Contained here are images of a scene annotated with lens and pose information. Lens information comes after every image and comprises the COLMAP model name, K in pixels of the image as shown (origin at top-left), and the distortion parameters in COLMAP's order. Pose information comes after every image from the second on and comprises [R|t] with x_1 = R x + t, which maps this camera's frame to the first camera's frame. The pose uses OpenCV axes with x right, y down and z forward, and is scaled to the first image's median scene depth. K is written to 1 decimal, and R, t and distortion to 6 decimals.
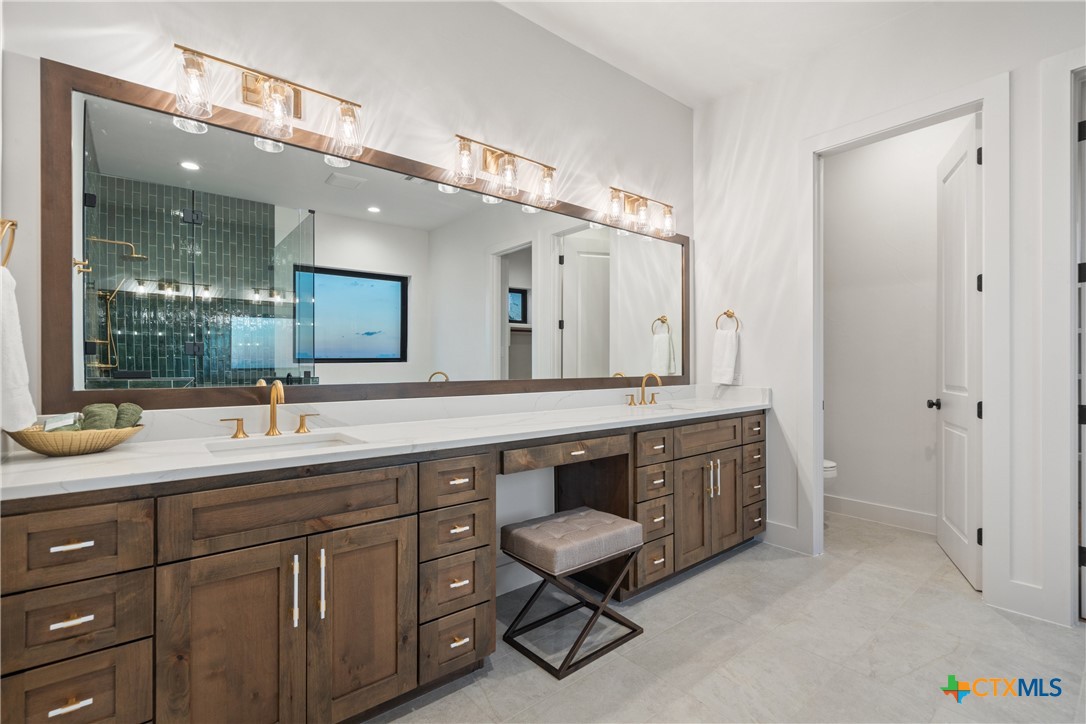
lens RADIAL K [[499.7, 0, 545.0], [0, 499.7, 365.0], [0, 0, 1]] dist [-0.000657, 0.001671]
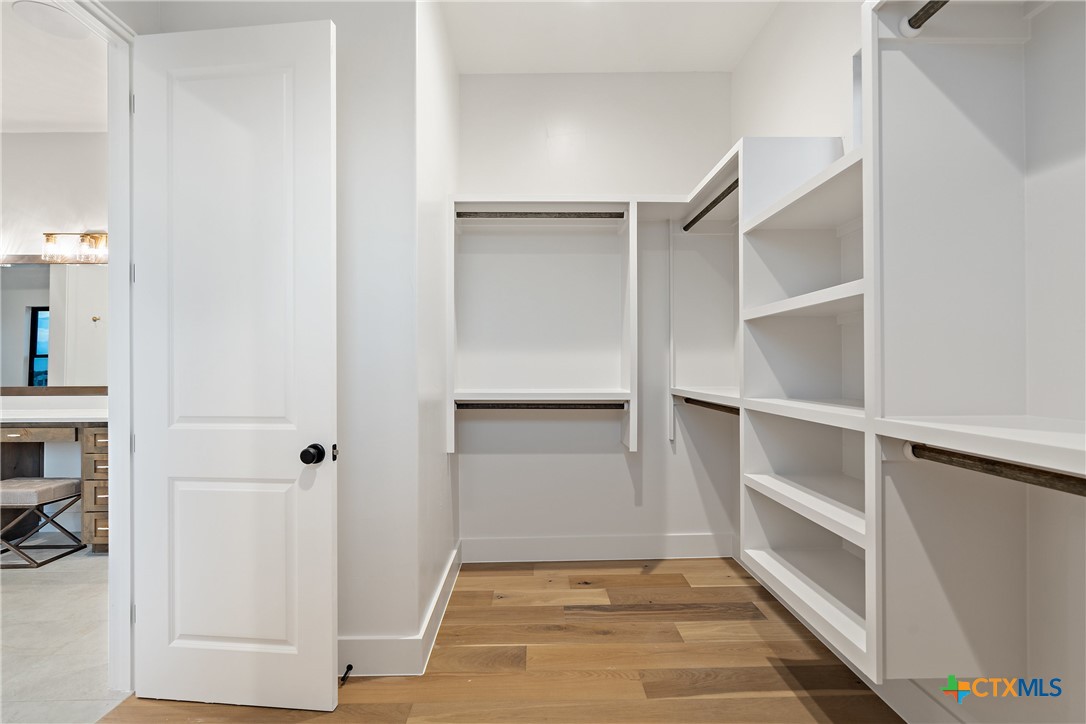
lens RADIAL K [[499.7, 0, 541.9], [0, 499.7, 361.4], [0, 0, 1]] dist [-0.000657, 0.001671]
pose [[0.767638, 0.002126, -0.640880, 2.160687], [-0.000029, 0.999995, 0.003283, -0.055508], [0.640883, -0.002501, 0.767634, 0.815512]]
